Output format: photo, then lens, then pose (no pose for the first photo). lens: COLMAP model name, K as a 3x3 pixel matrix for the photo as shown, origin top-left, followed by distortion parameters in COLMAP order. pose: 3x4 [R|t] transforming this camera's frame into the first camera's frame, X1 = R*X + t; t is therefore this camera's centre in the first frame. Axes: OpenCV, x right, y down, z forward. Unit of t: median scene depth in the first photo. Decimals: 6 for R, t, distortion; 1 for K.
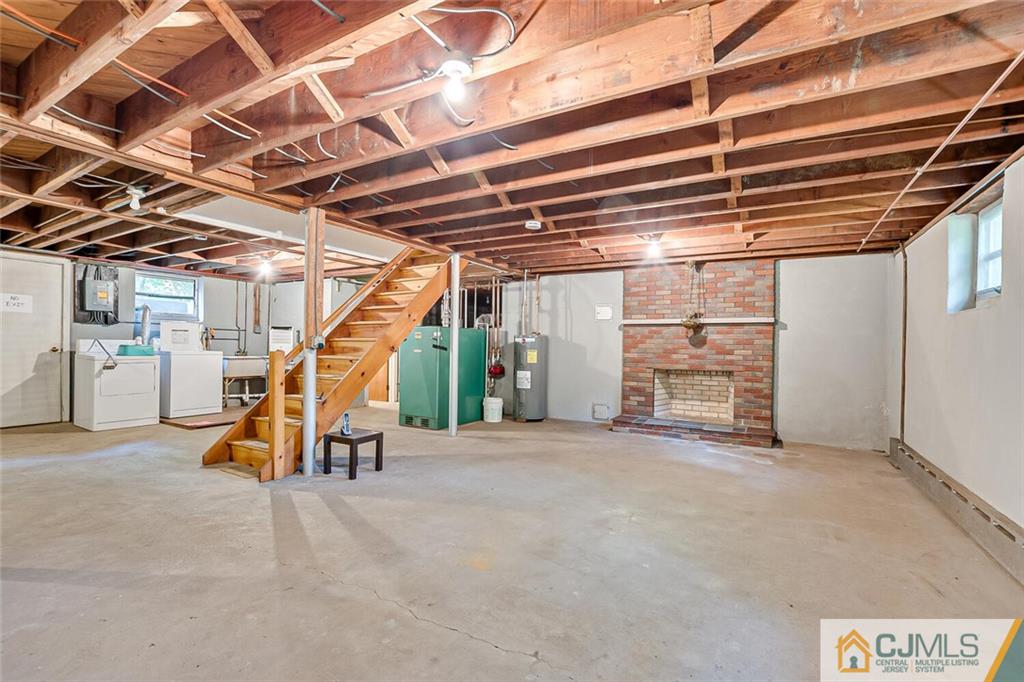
lens RADIAL K [[448.9, 0, 510.9], [0, 448.9, 346.6], [0, 0, 1]] dist [-0.018347, 0.000517]
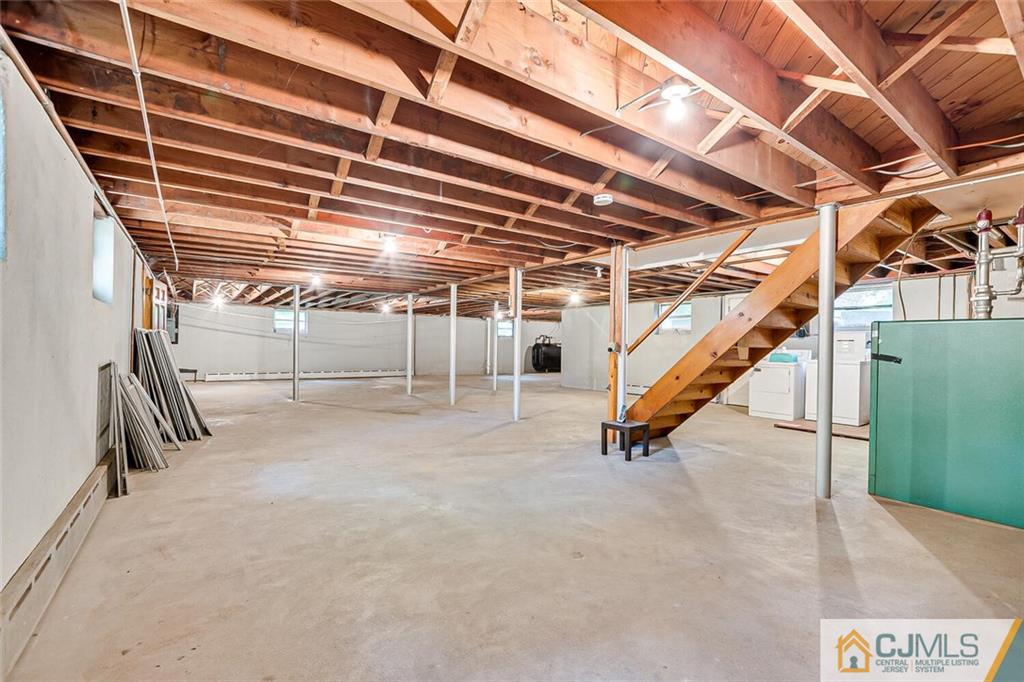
lens RADIAL K [[448.9, 0, 510.9], [0, 448.9, 346.6], [0, 0, 1]] dist [-0.018347, 0.000517]
pose [[-0.408718, -0.020757, -0.912425, 1.151846], [-0.019828, 0.999707, -0.013860, 0.013727], [0.912445, 0.012427, -0.409010, 1.592708]]
